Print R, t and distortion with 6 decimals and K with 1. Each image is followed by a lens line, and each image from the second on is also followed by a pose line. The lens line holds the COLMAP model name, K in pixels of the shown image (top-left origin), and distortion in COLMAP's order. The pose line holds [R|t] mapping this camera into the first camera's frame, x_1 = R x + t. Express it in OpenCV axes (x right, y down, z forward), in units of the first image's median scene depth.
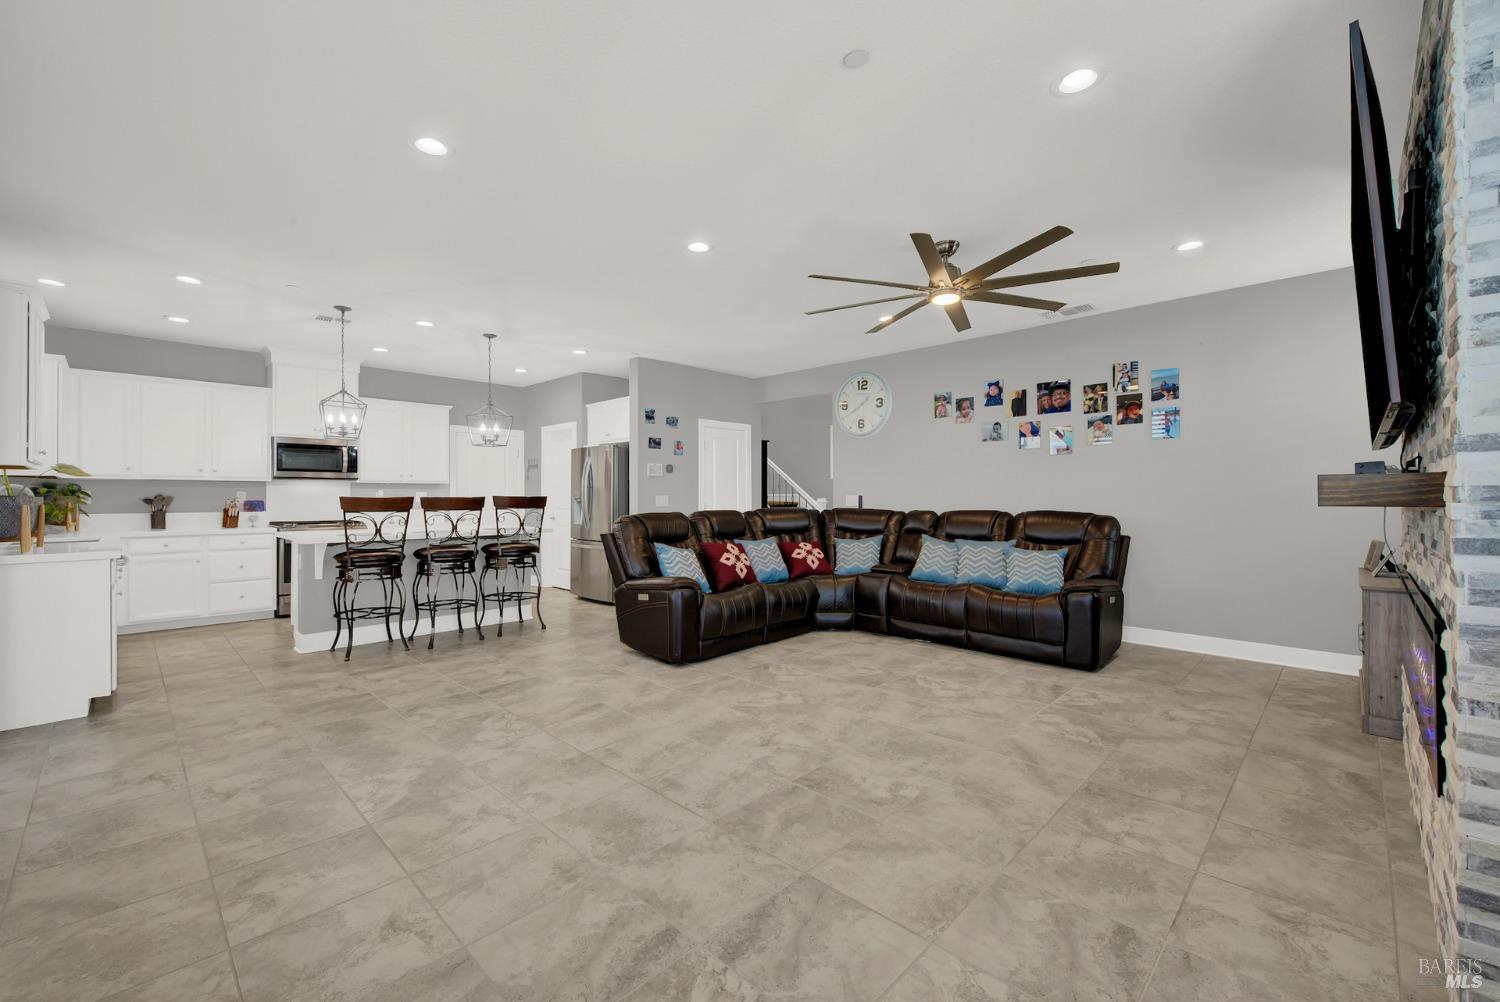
lens RADIAL K [[615.5, 0, 749.9], [0, 615.5, 495.8], [0, 0, 1]] dist [0.004887, -0.002006]
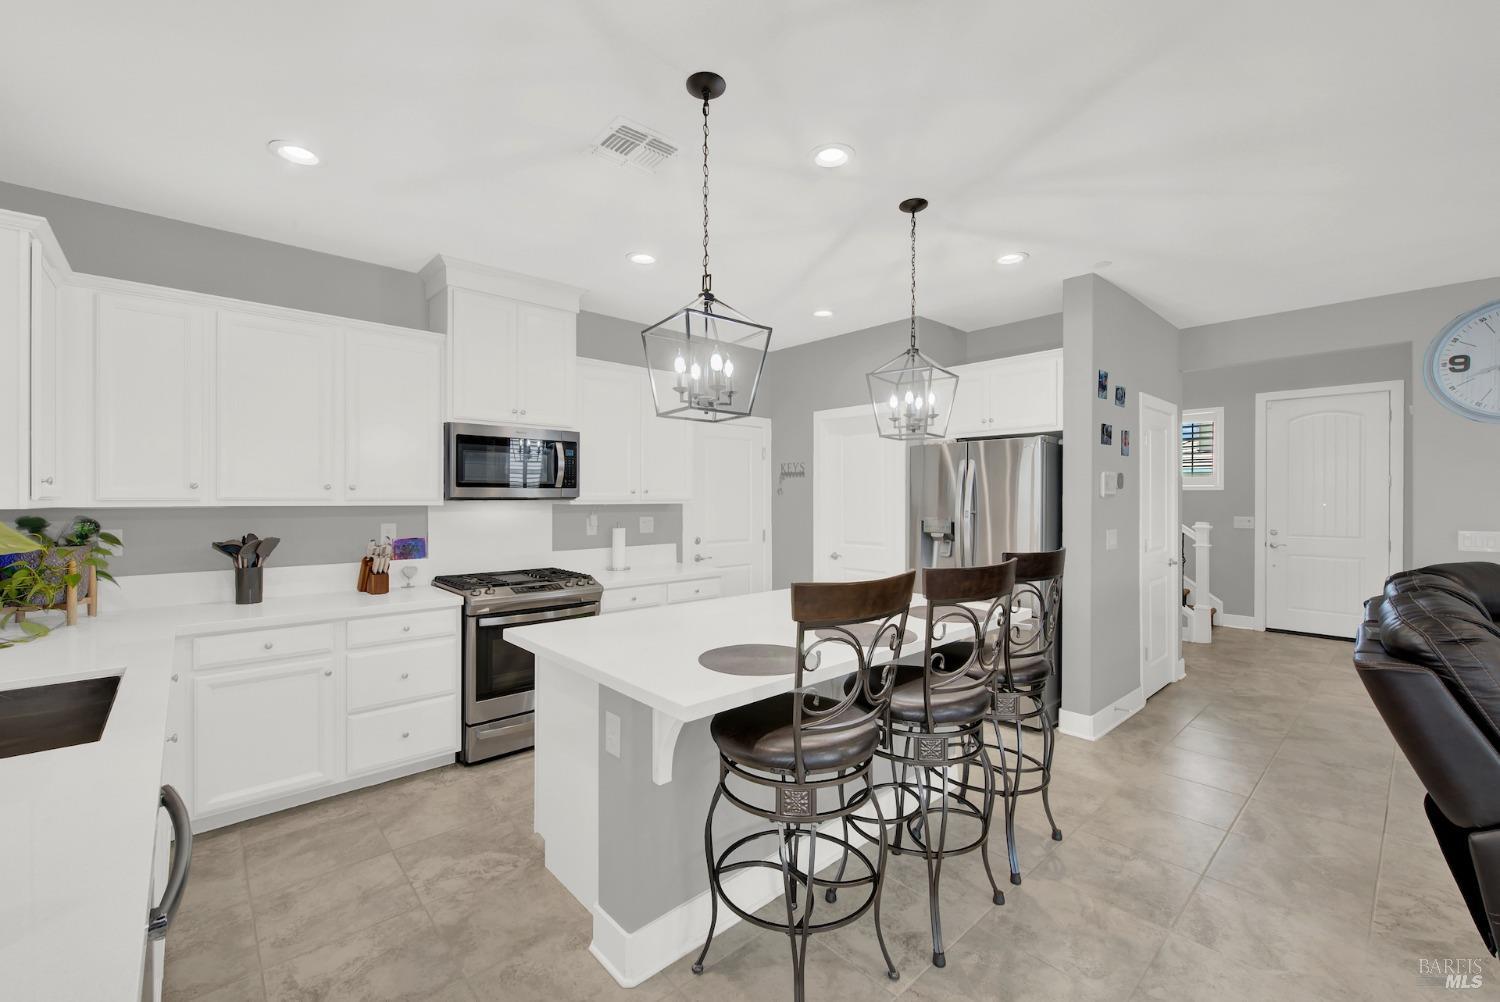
lens RADIAL K [[615.5, 0, 751.5], [0, 615.5, 500.1], [0, 0, 1]] dist [0.004887, -0.002006]
pose [[0.998385, 0.002903, -0.056728, -0.573827], [-0.002610, 0.999983, 0.005253, -0.038641], [0.056742, -0.005097, 0.998376, 0.573139]]
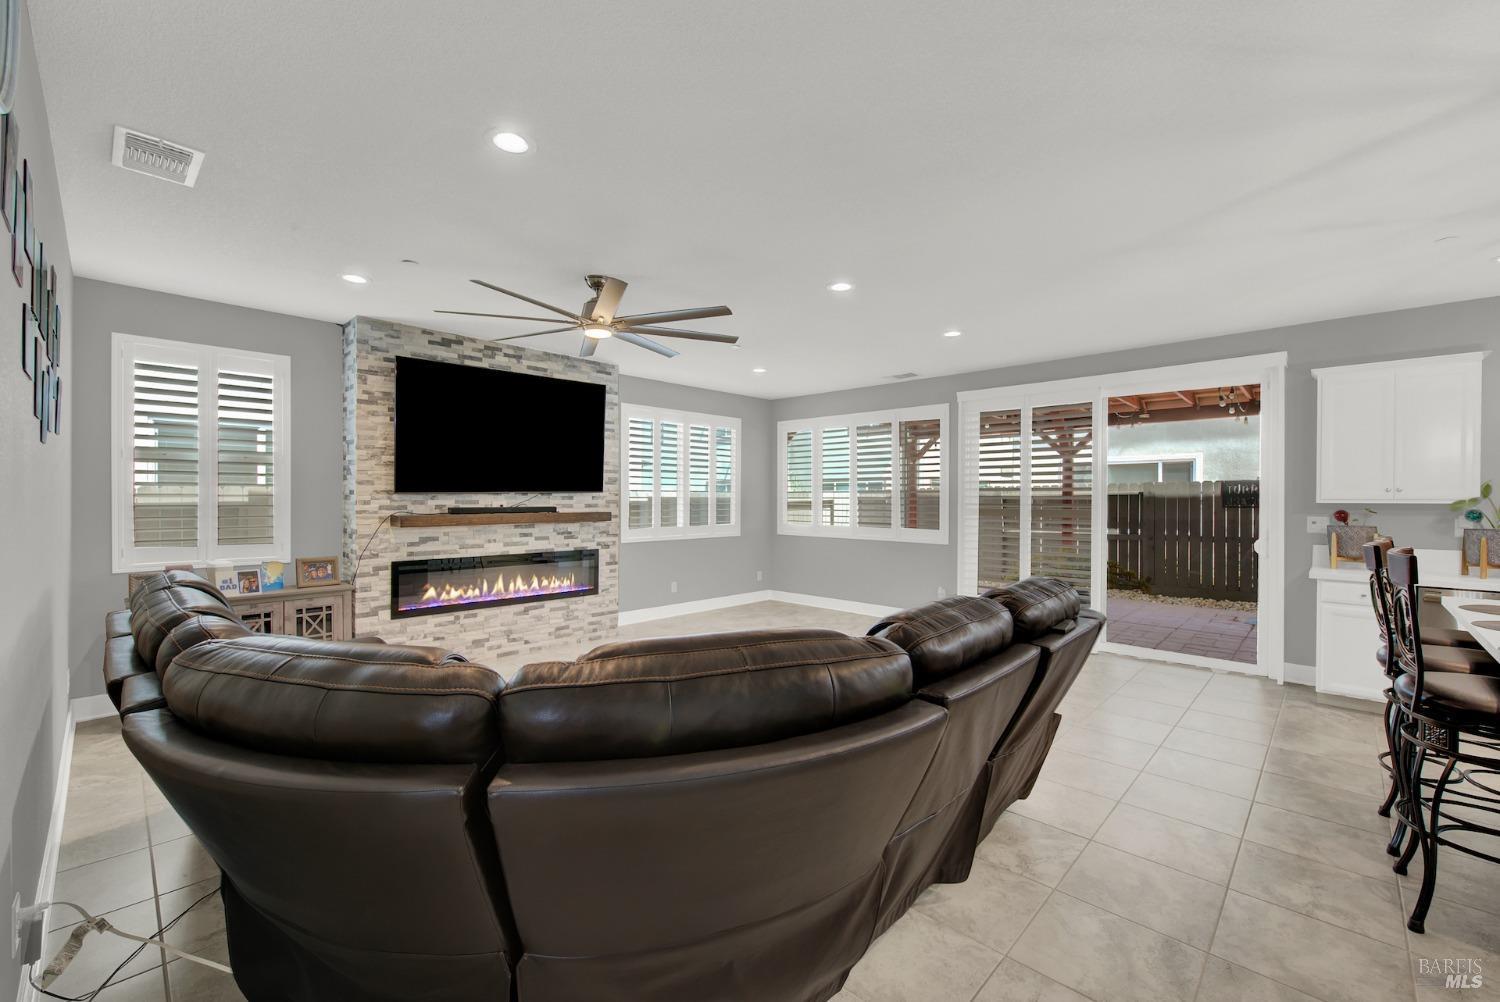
lens RADIAL K [[615.5, 0, 751.9], [0, 615.5, 500.1], [0, 0, 1]] dist [0.004887, -0.002006]
pose [[-0.999952, -0.001592, -0.009709, 0.054108], [-0.001600, 0.999998, 0.000809, -0.033415], [0.009708, 0.000824, -0.999953, 1.449185]]
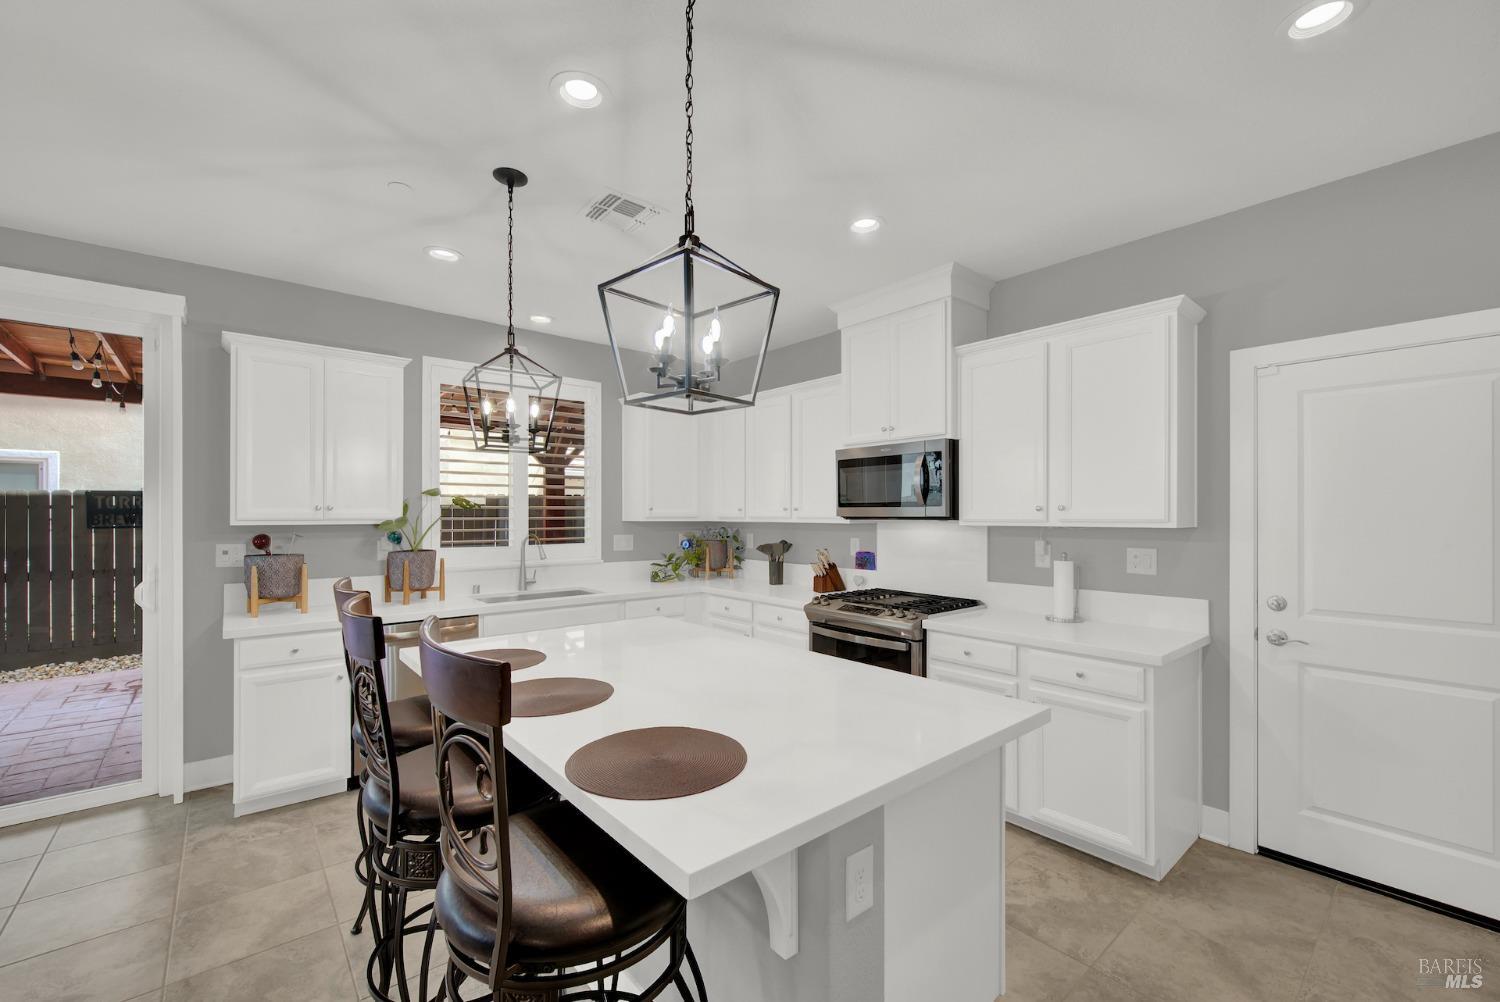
lens RADIAL K [[615.5, 0, 744.2], [0, 615.5, 515.2], [0, 0, 1]] dist [0.004887, -0.002006]
pose [[-0.101300, 0.002549, -0.994853, -0.191122], [0.001517, 0.999996, 0.002408, -0.040489], [0.994855, -0.001266, -0.101304, 1.158660]]
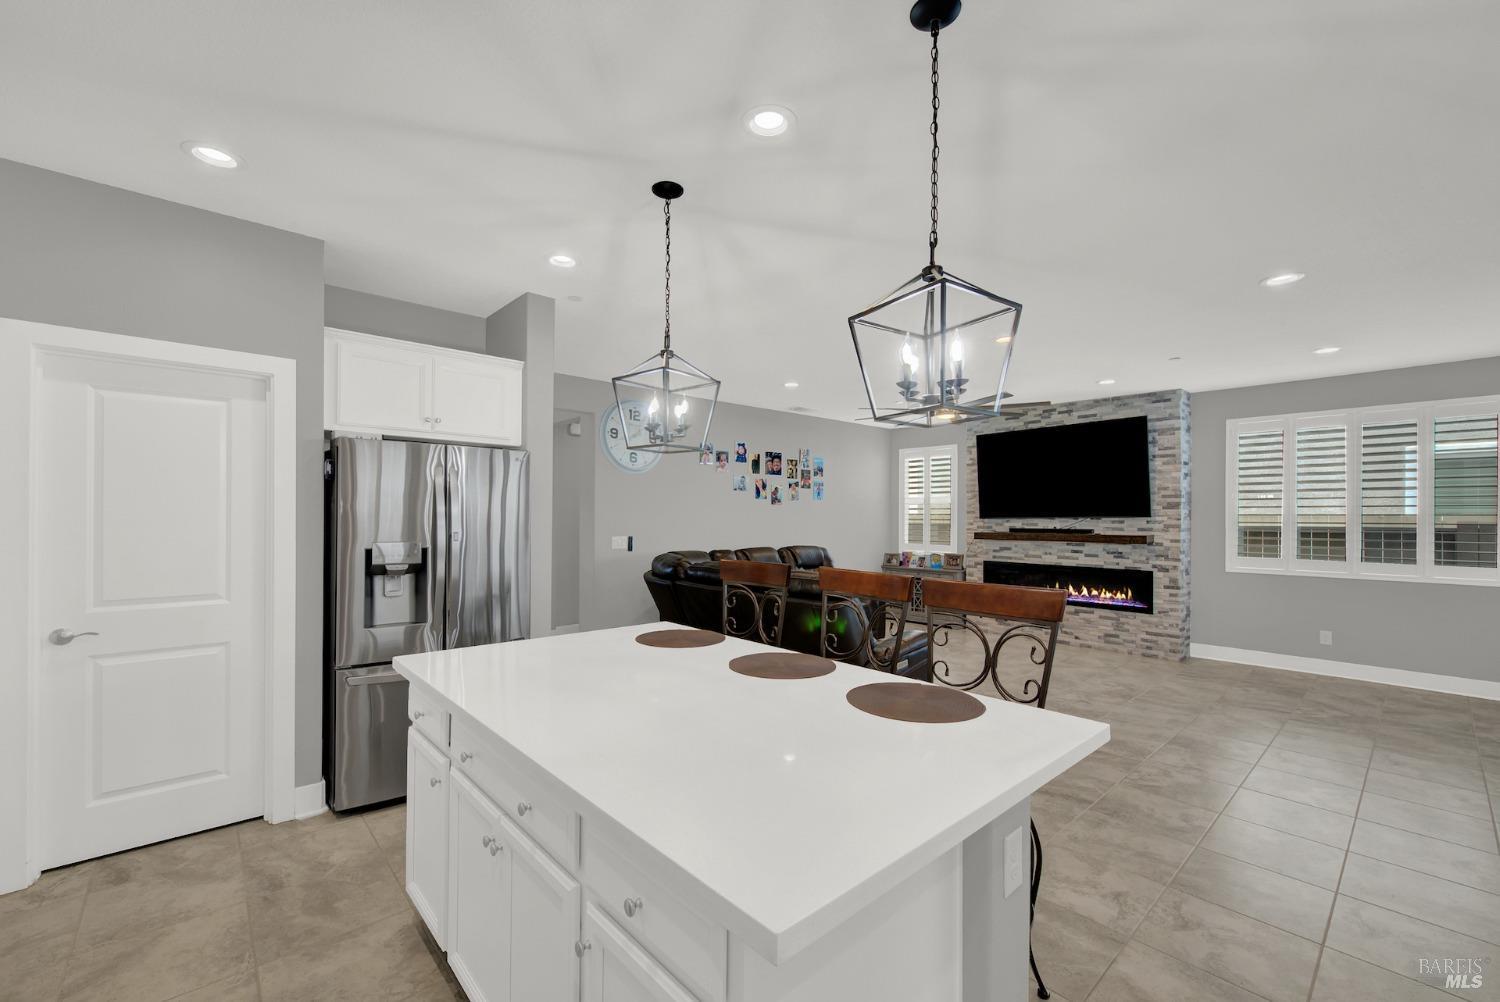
lens RADIAL K [[615.5, 0, 742.8], [0, 615.5, 513.9], [0, 0, 1]] dist [0.004887, -0.002006]
pose [[0.067116, 0.006317, 0.997725, -0.931302], [-0.008112, 0.999950, -0.005785, -0.039274], [-0.997712, -0.007705, 0.067164, 1.016321]]
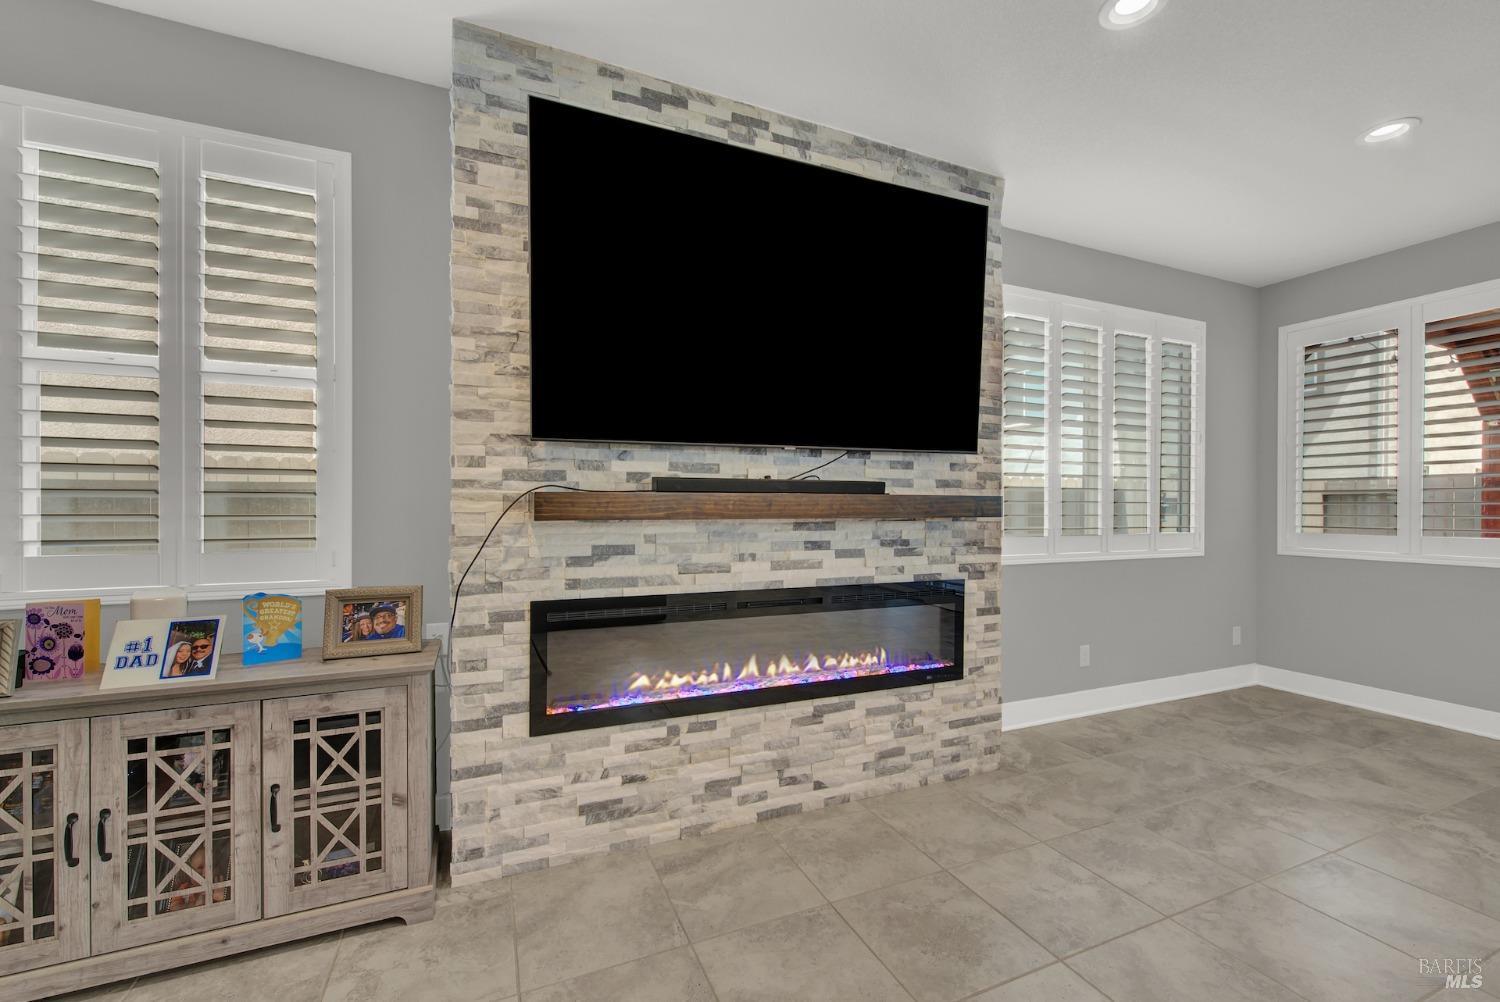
lens RADIAL K [[615.5, 0, 752.1], [0, 615.5, 510.0], [0, 0, 1]] dist [0.004887, -0.002006]
pose [[-0.925717, -0.003092, 0.378203, 0.298375], [-0.002771, 0.999995, 0.001391, 0.000125], [-0.378206, 0.000240, -0.925722, 0.846832]]
